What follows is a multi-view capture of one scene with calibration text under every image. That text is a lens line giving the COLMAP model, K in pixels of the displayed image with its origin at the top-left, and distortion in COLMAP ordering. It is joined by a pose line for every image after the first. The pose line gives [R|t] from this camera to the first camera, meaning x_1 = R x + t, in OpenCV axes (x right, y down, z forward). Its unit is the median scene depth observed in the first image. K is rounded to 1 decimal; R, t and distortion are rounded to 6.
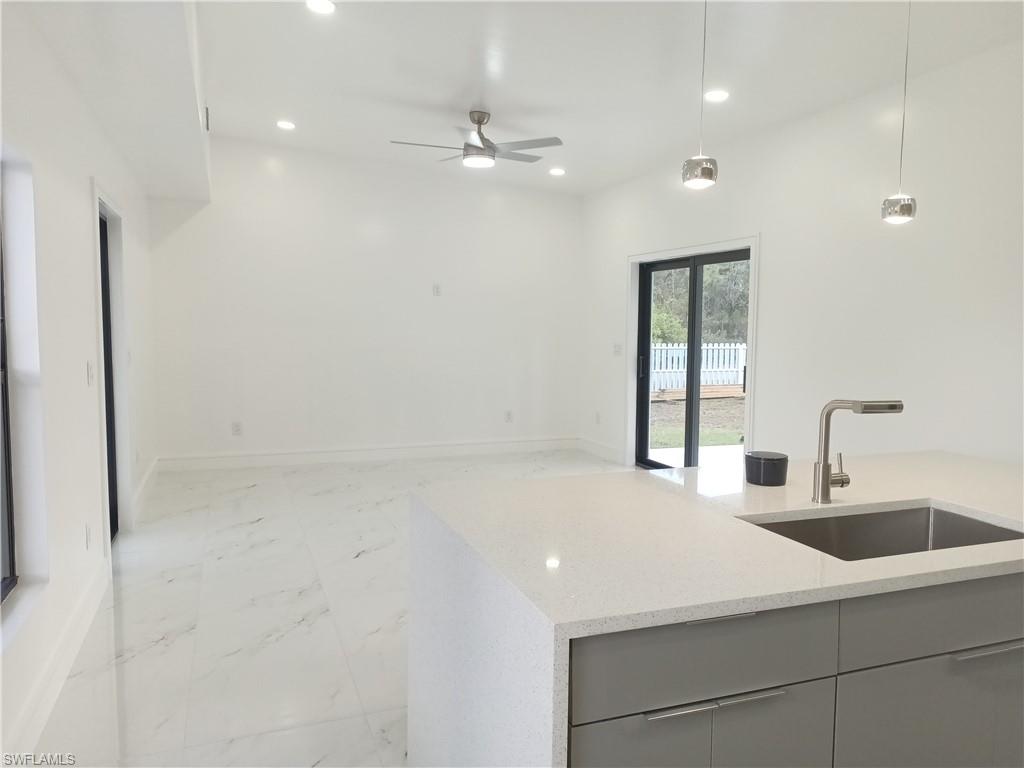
lens RADIAL K [[789.3, 0, 517.1], [0, 789.3, 390.0], [0, 0, 1]] dist [0.045834, -0.003415]
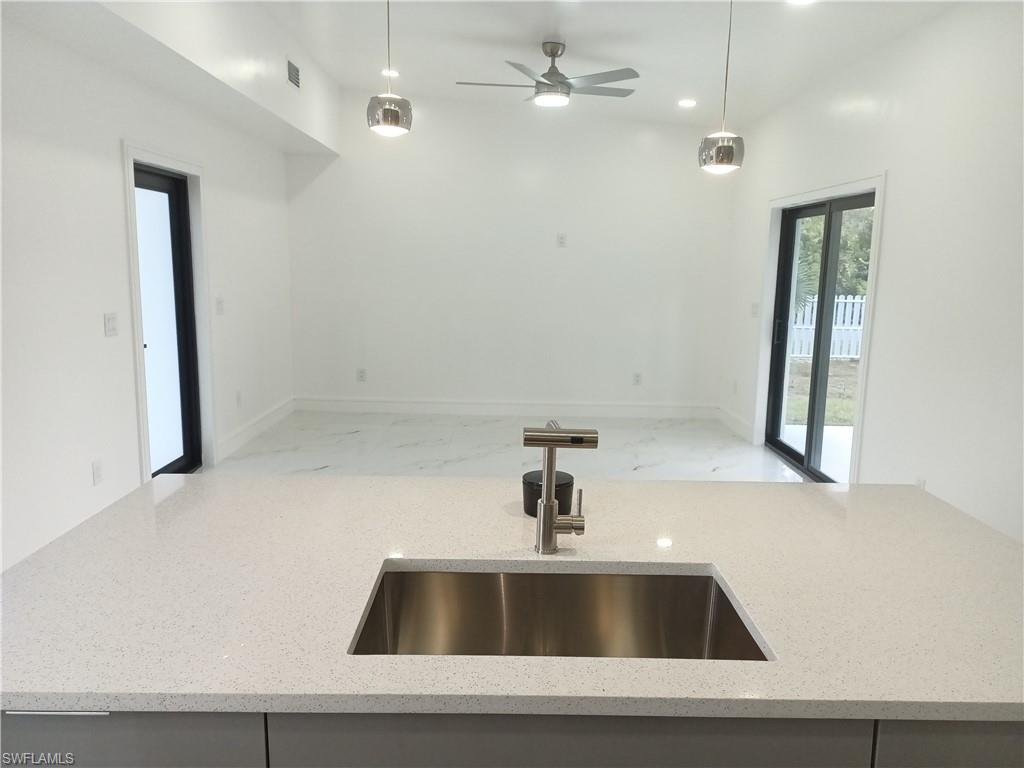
lens RADIAL K [[789.3, 0, 517.1], [0, 789.3, 390.0], [0, 0, 1]] dist [0.045834, -0.003415]
pose [[0.932851, 0.069176, -0.353559, 0.254835], [-0.043173, 0.995785, 0.080923, -0.030370], [0.357667, -0.060225, 0.931905, 0.121944]]
